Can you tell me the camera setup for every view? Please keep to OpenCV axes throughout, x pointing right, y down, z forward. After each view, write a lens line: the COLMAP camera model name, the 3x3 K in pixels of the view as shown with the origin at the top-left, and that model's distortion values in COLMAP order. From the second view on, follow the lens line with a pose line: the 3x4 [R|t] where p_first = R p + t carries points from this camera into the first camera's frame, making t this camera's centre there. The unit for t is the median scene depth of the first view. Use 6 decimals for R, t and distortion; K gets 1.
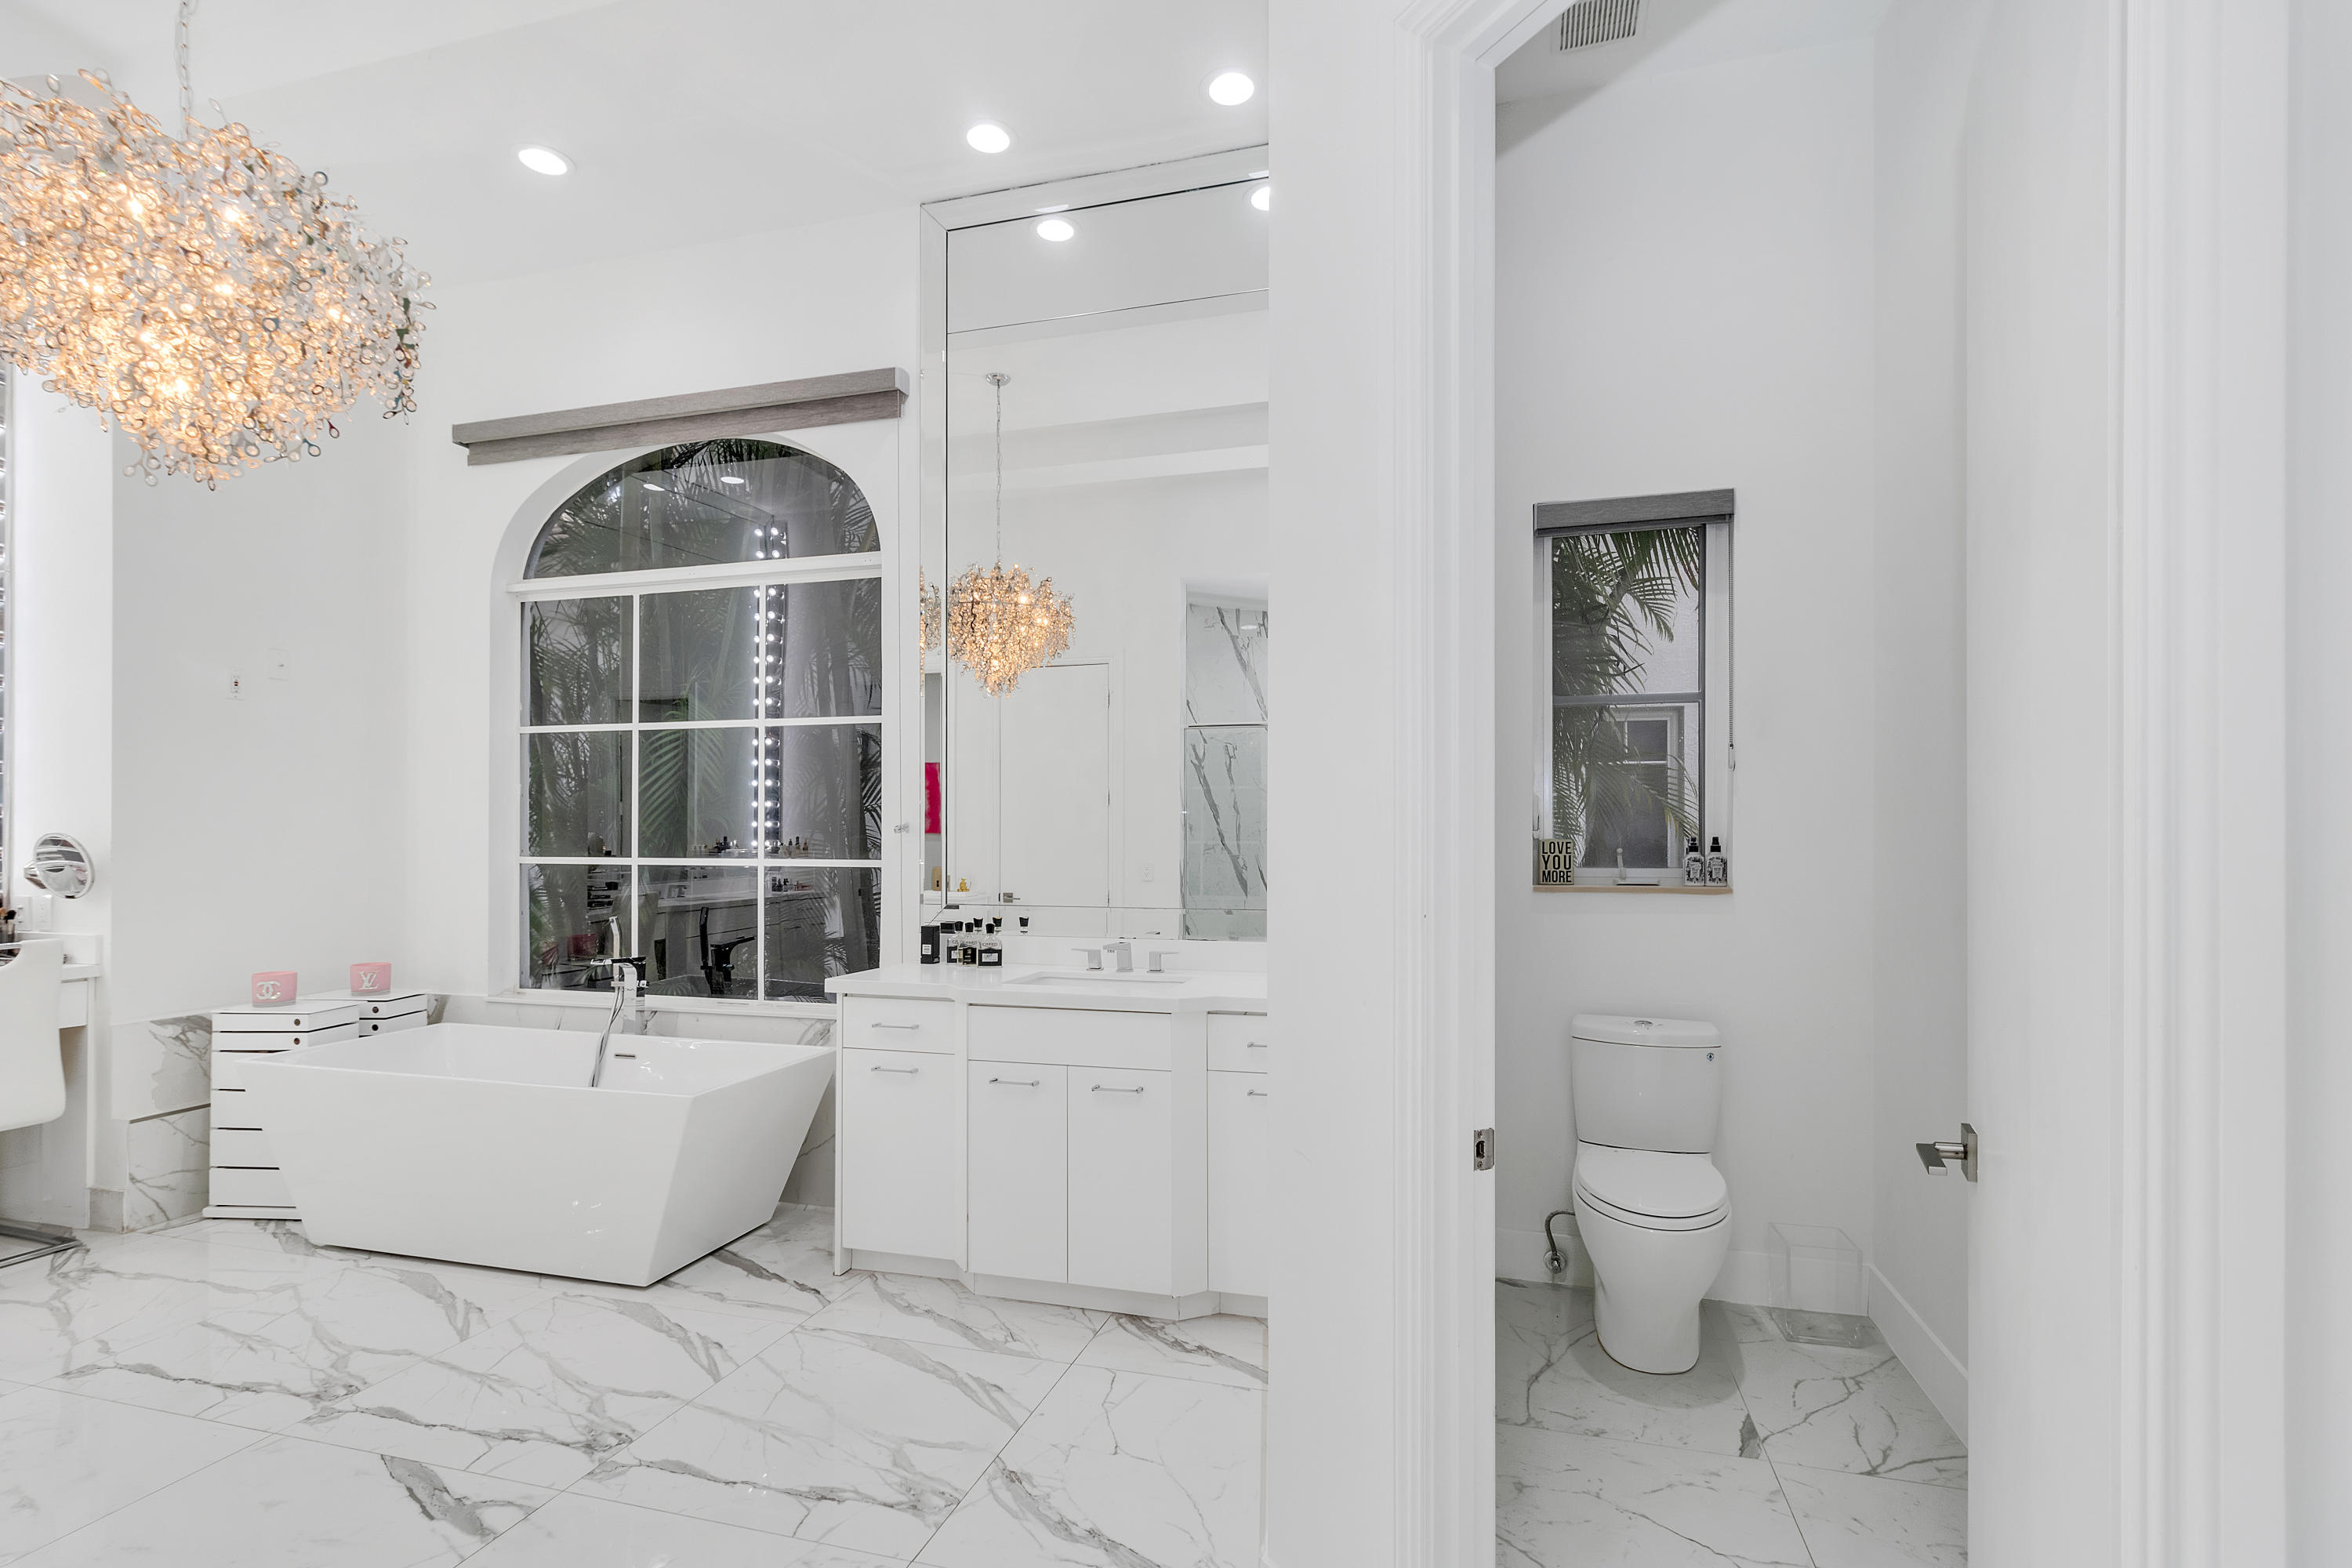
lens RADIAL K [[1156.5, 0, 1175.1], [0, 1156.5, 827.0], [0, 0, 1]] dist [0.001592, -0.016089]
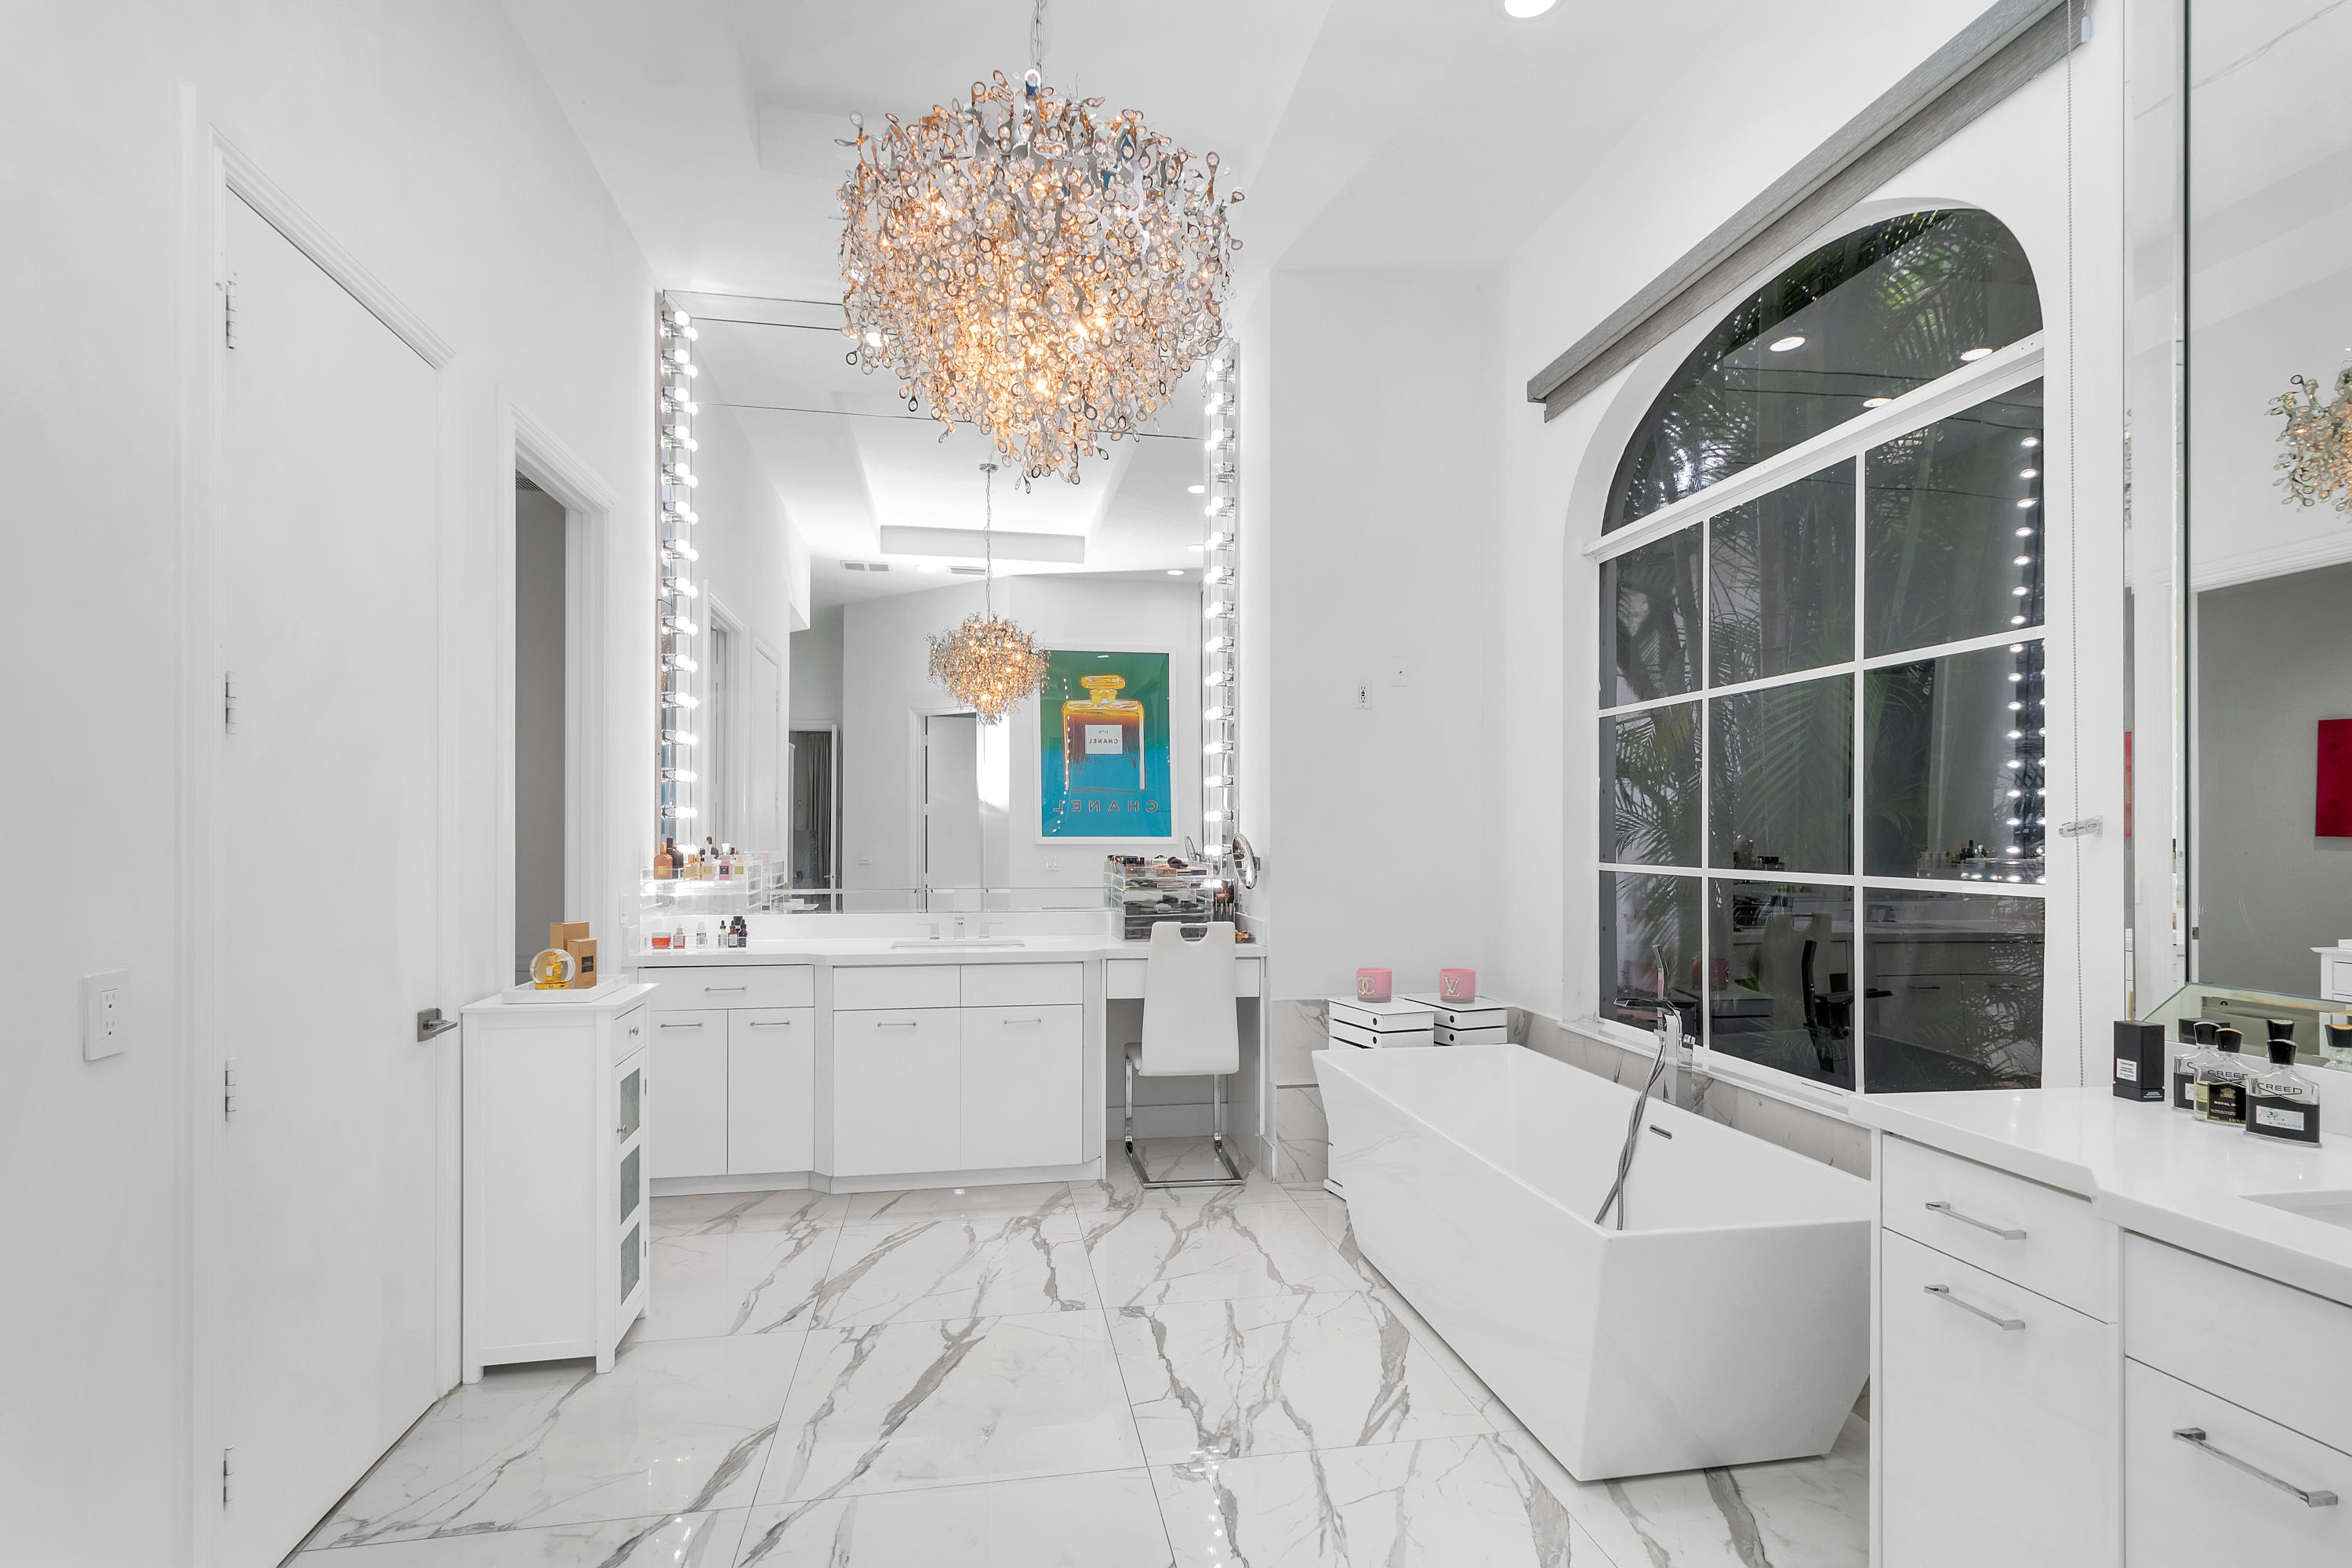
lens RADIAL K [[1112.0, 0, 1175.1], [0, 1112.0, 822.1], [0, 0, 1]] dist [-0.002649, -0.000559]
pose [[0.440148, -0.005863, -0.897906, 0.035096], [-0.000534, 0.999977, -0.006792, 0.002126], [0.897925, 0.003469, 0.440134, 0.413285]]
